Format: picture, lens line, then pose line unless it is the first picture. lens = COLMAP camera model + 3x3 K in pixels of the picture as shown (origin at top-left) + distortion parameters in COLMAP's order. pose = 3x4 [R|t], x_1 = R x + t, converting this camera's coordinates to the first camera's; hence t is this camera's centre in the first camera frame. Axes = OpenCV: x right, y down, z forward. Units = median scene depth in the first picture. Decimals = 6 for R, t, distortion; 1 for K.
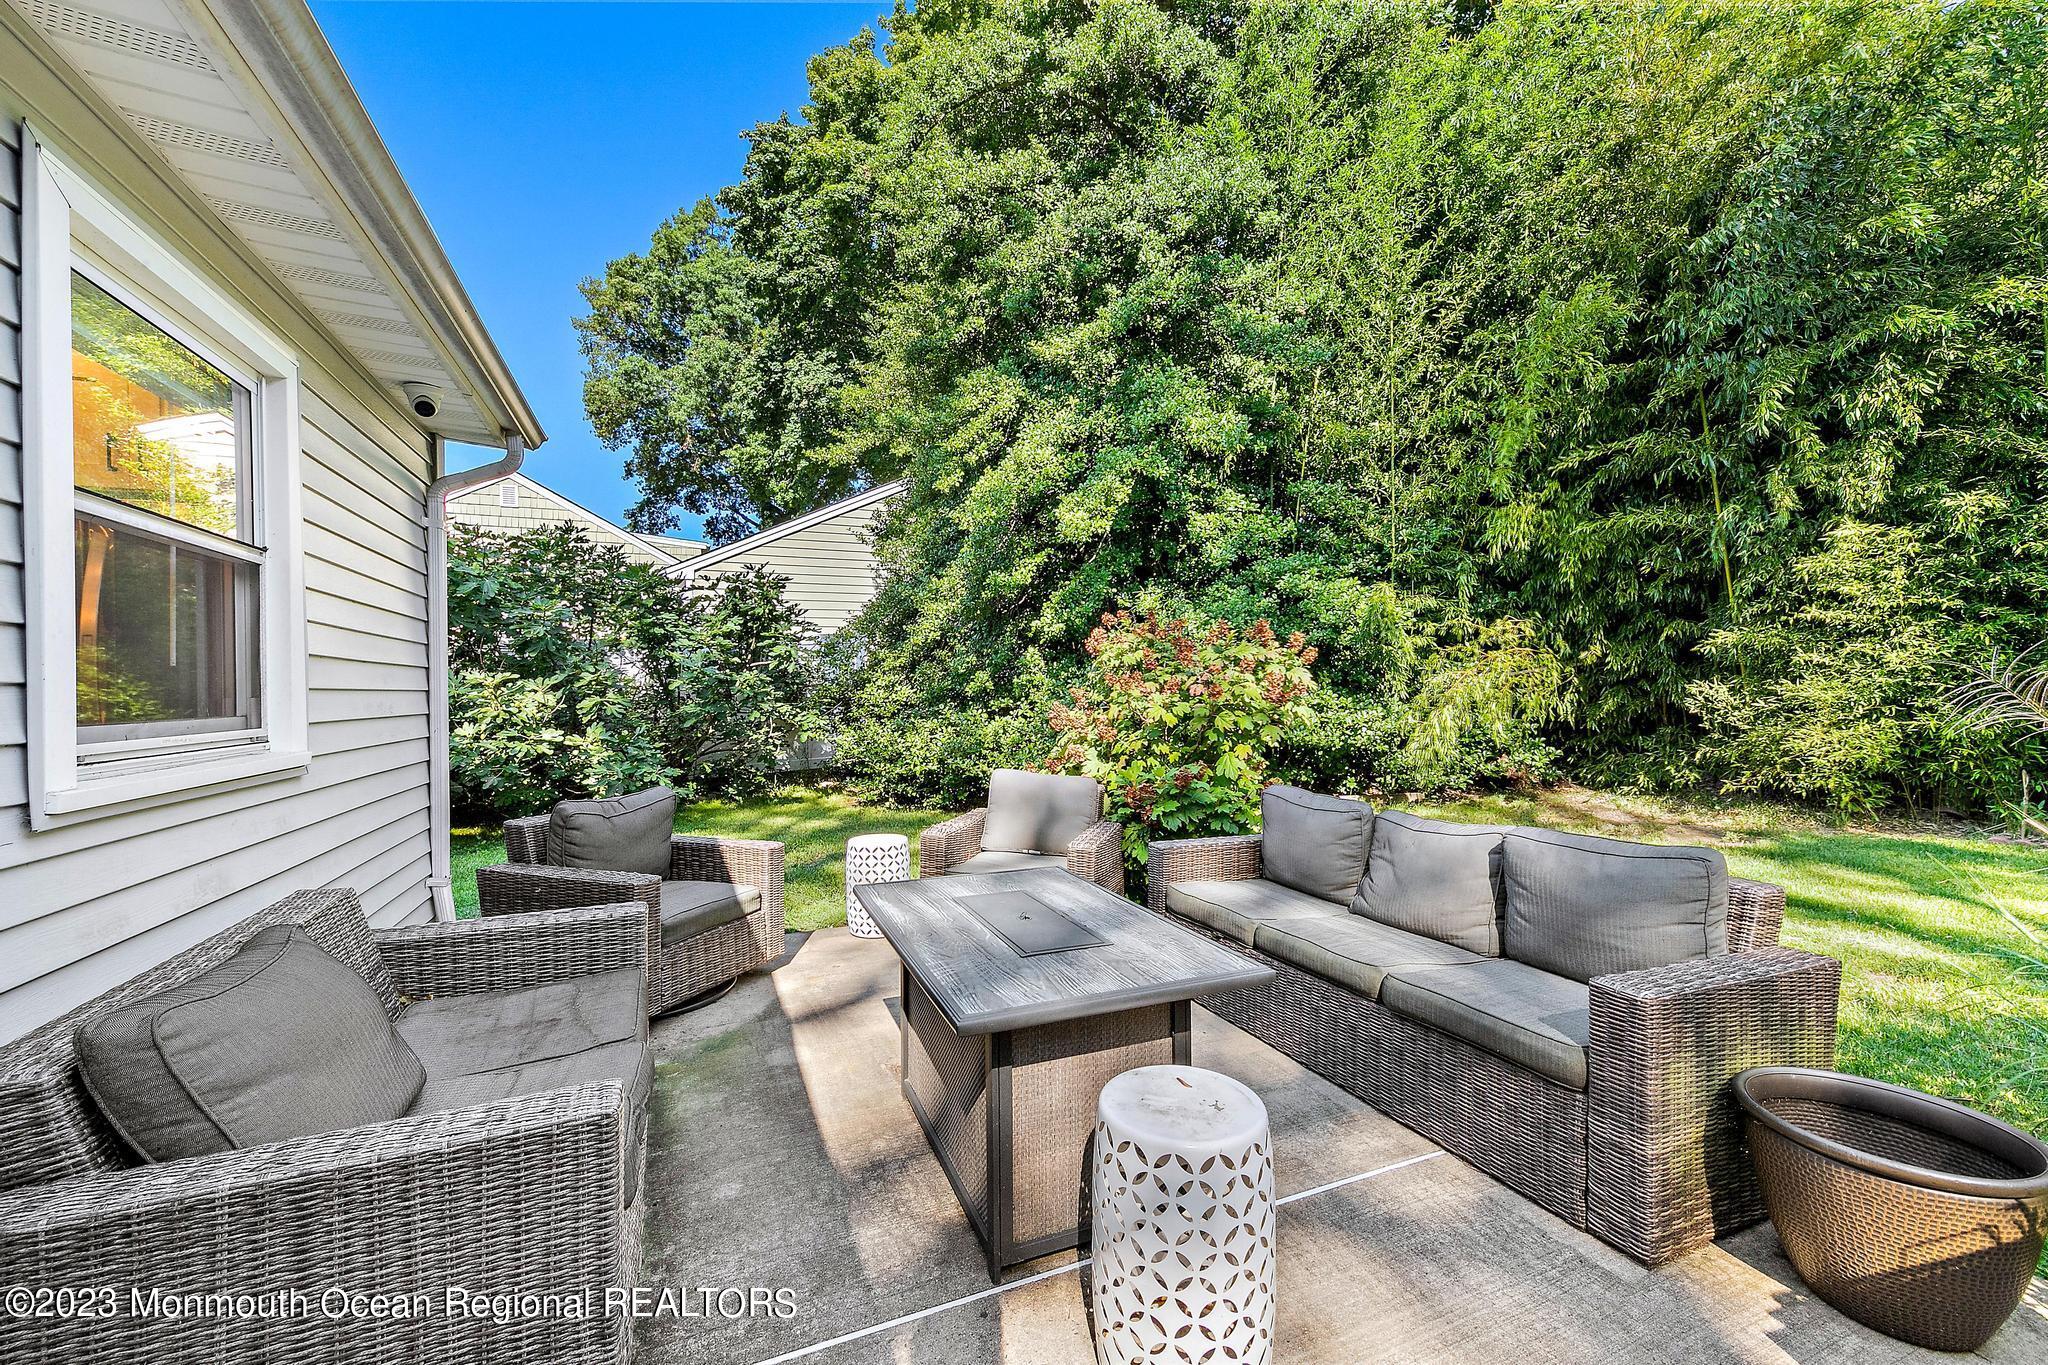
lens RADIAL K [[789.8, 0, 1024.0], [0, 789.8, 682.5], [0, 0, 1]] dist [0.001410, 0.000095]
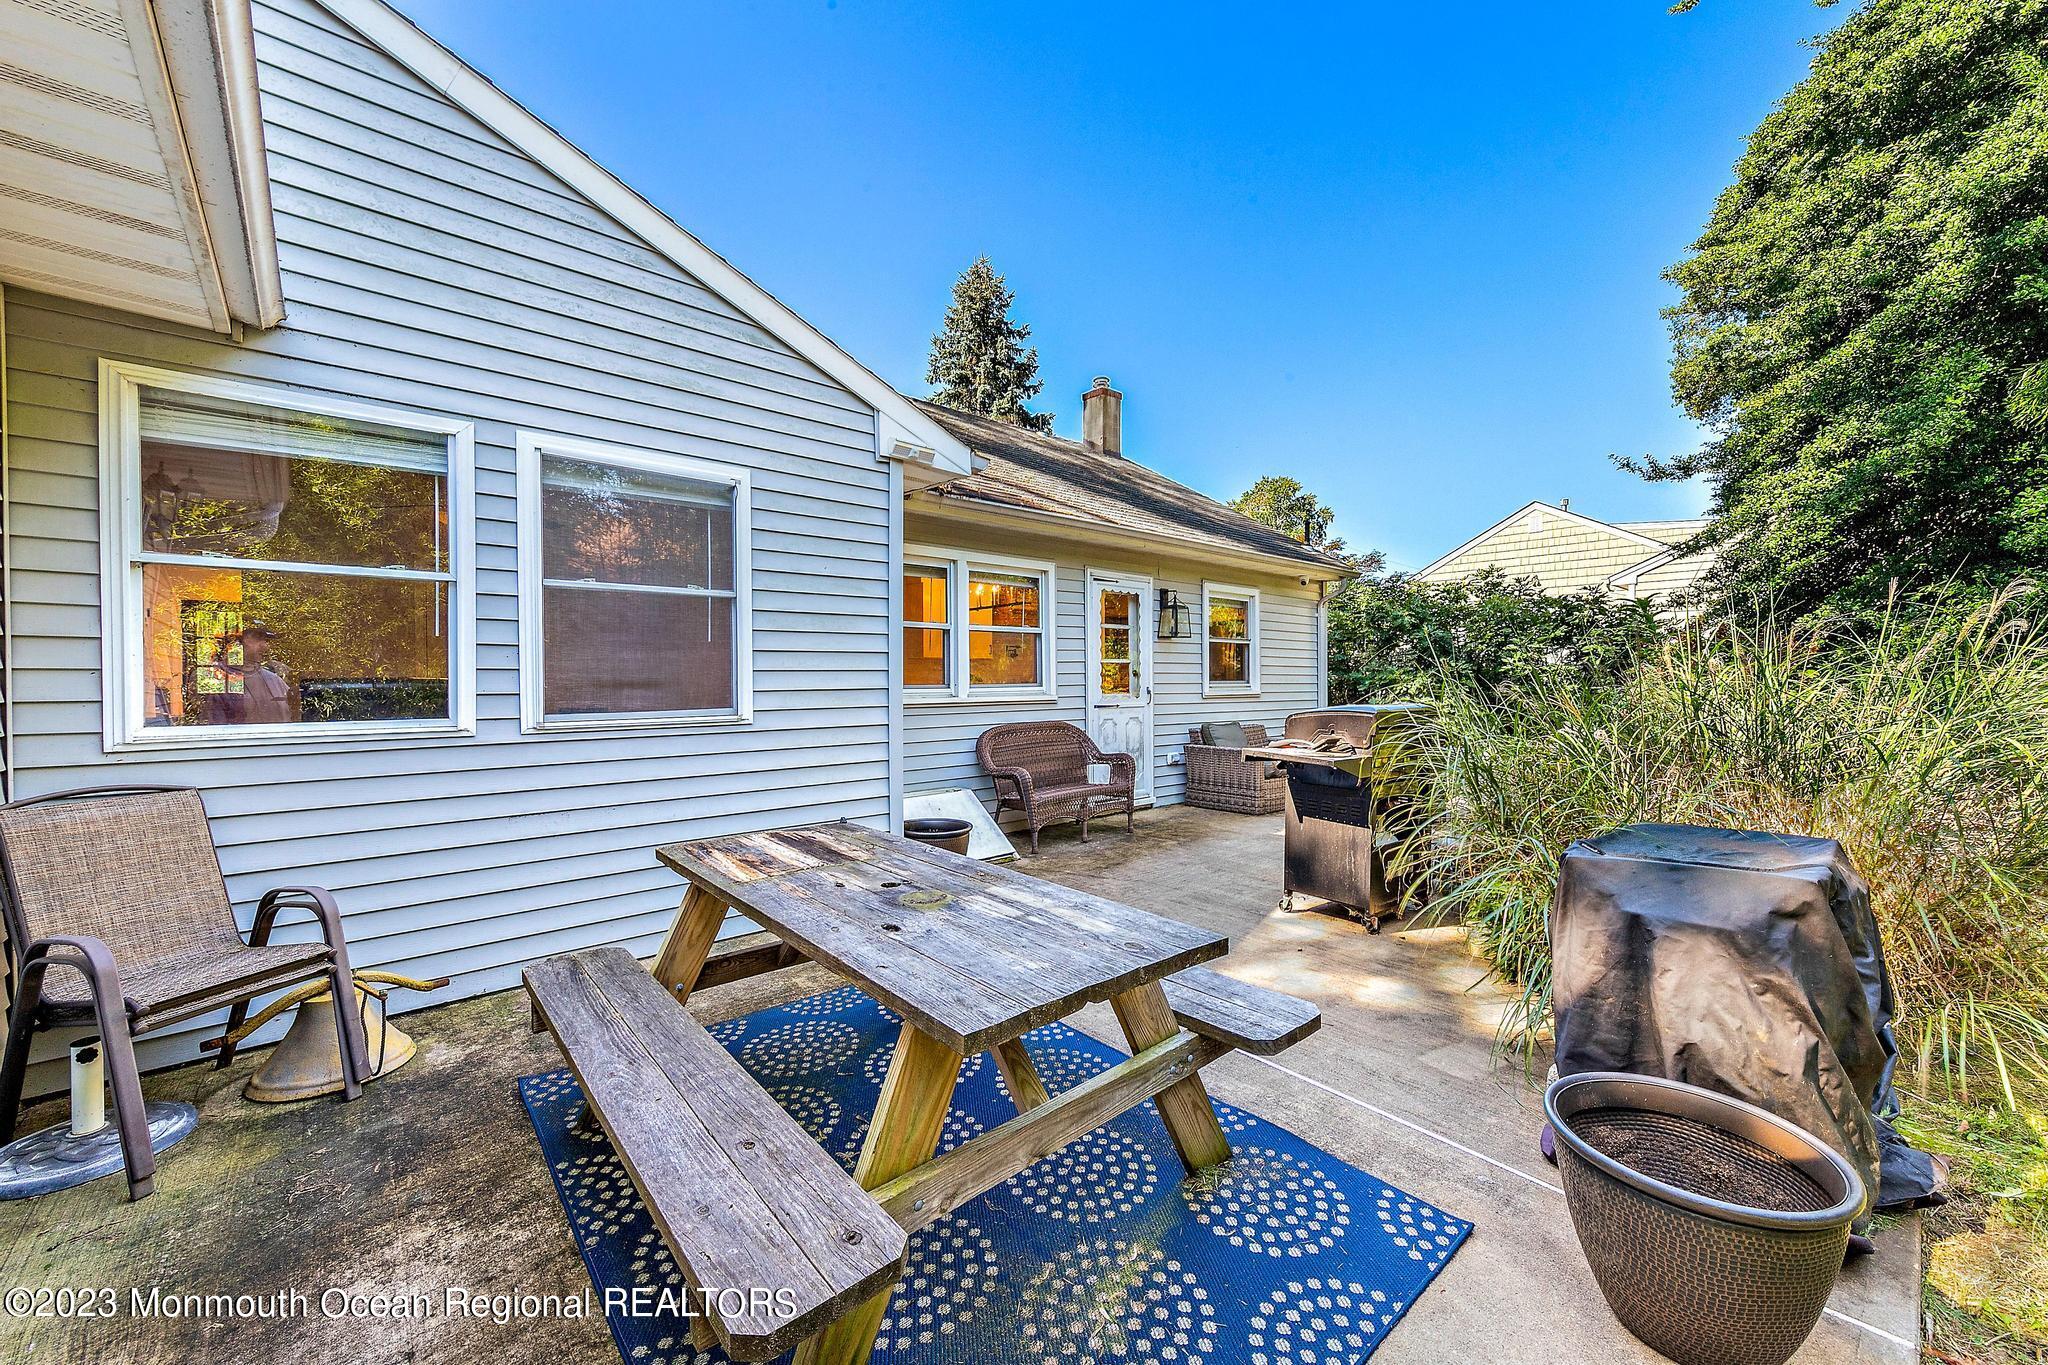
lens RADIAL K [[789.8, 0, 1024.0], [0, 789.8, 682.5], [0, 0, 1]] dist [0.001410, 0.000095]
pose [[0.300116, 0.017264, -0.953747, 0.314326], [-0.001721, 0.999844, 0.017557, -0.002320], [0.953901, -0.003628, 0.300099, -0.161846]]
